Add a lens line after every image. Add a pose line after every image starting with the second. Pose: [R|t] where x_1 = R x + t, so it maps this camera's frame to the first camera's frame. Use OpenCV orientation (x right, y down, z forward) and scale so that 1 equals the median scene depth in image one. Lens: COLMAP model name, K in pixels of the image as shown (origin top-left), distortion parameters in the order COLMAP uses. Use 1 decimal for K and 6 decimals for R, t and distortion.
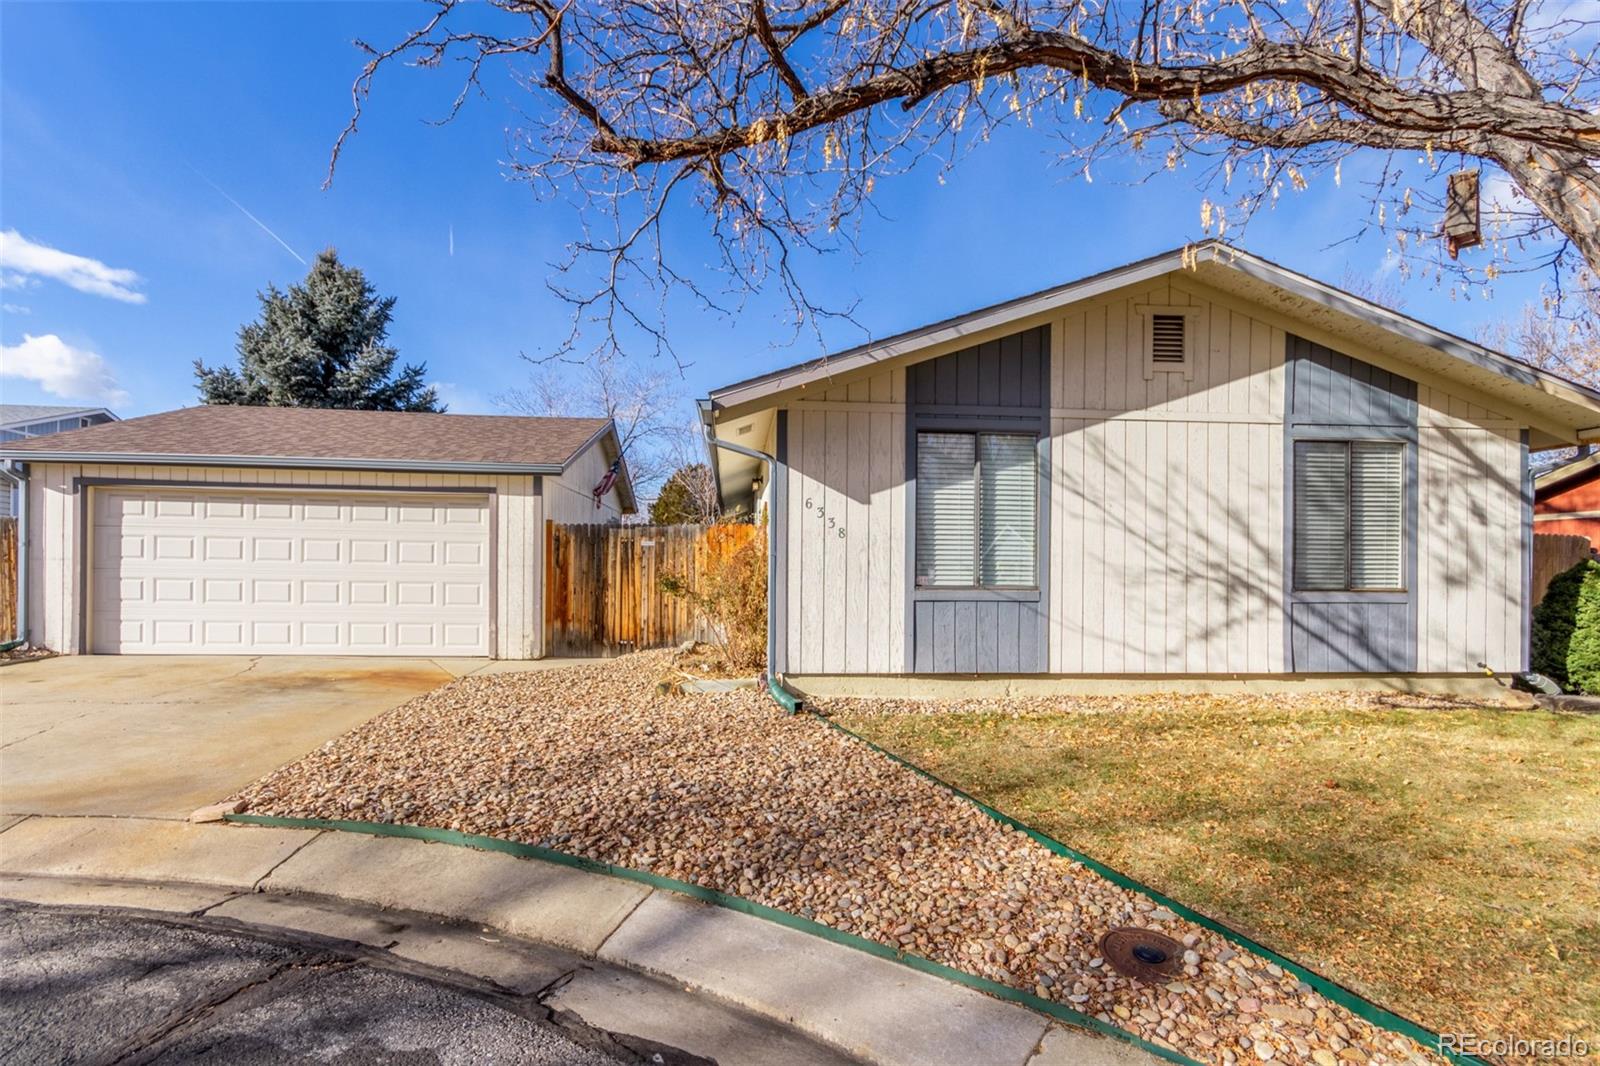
lens RADIAL K [[747.3, 0, 792.2], [0, 747.3, 559.8], [0, 0, 1]] dist [0.007986, -0.000188]
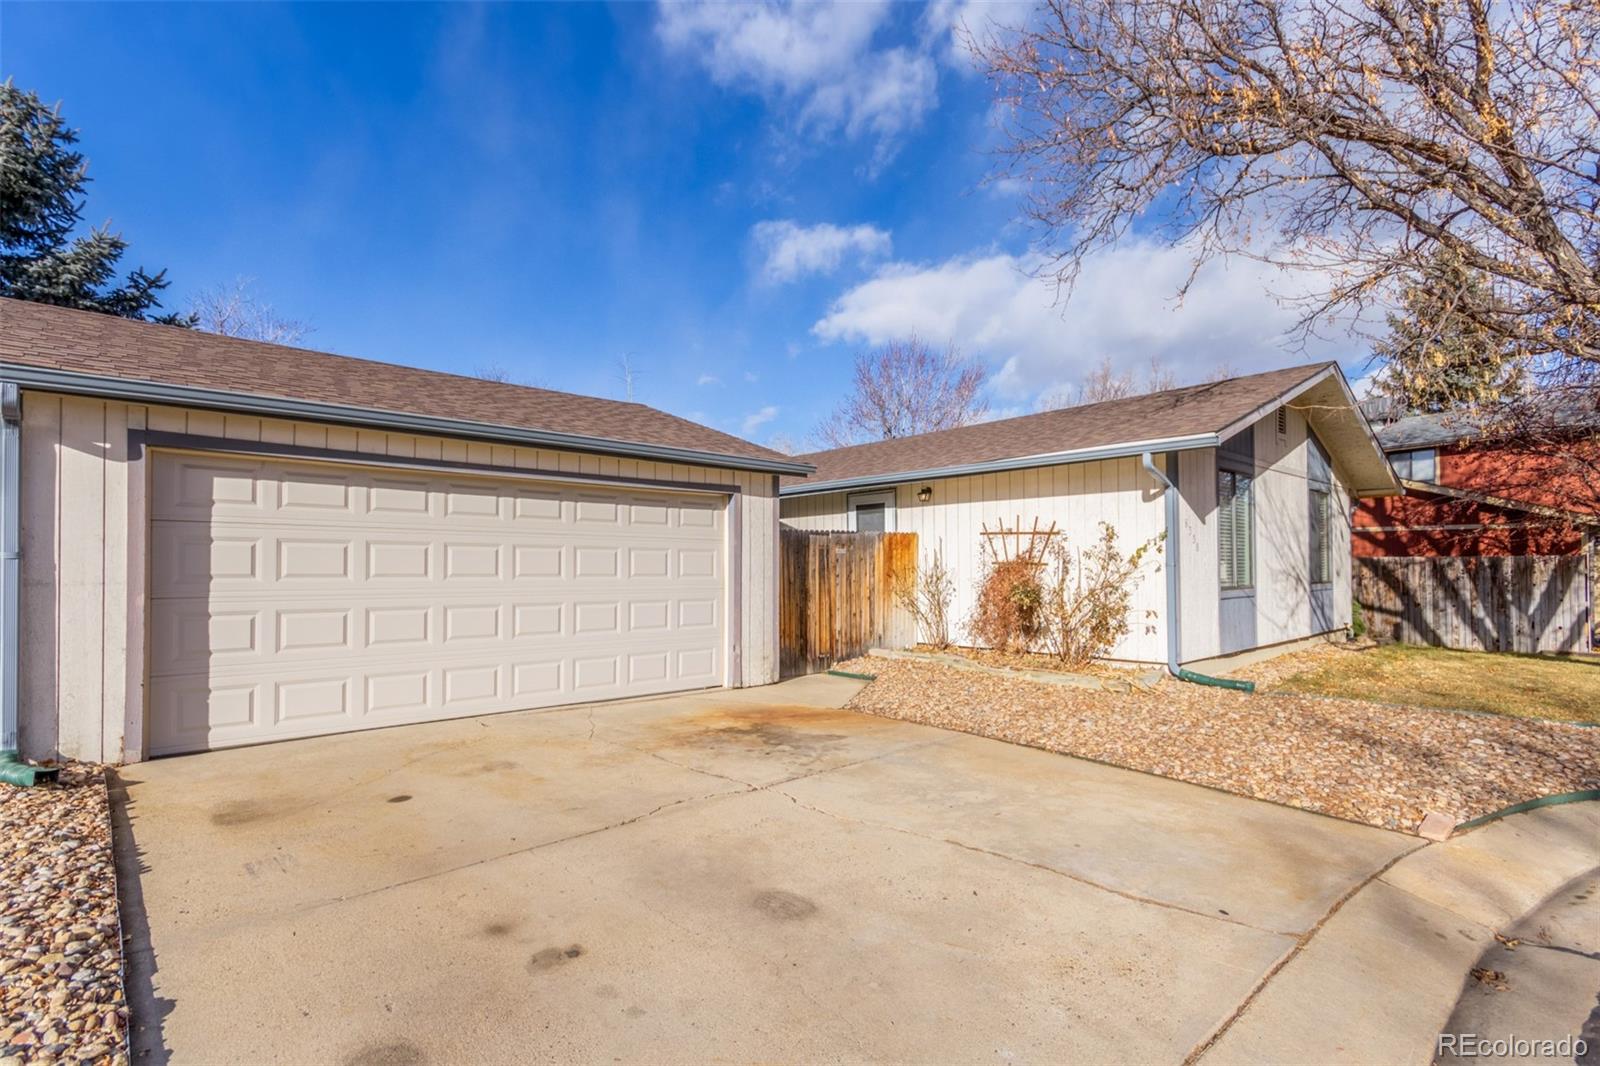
lens RADIAL K [[747.3, 0, 787.9], [0, 747.3, 538.1], [0, 0, 1]] dist [0.007986, -0.000188]
pose [[0.803093, 0.010021, 0.595769, -1.123473], [0.005995, 0.999672, -0.024897, -0.020196], [-0.595823, 0.023566, 0.802770, 0.370130]]
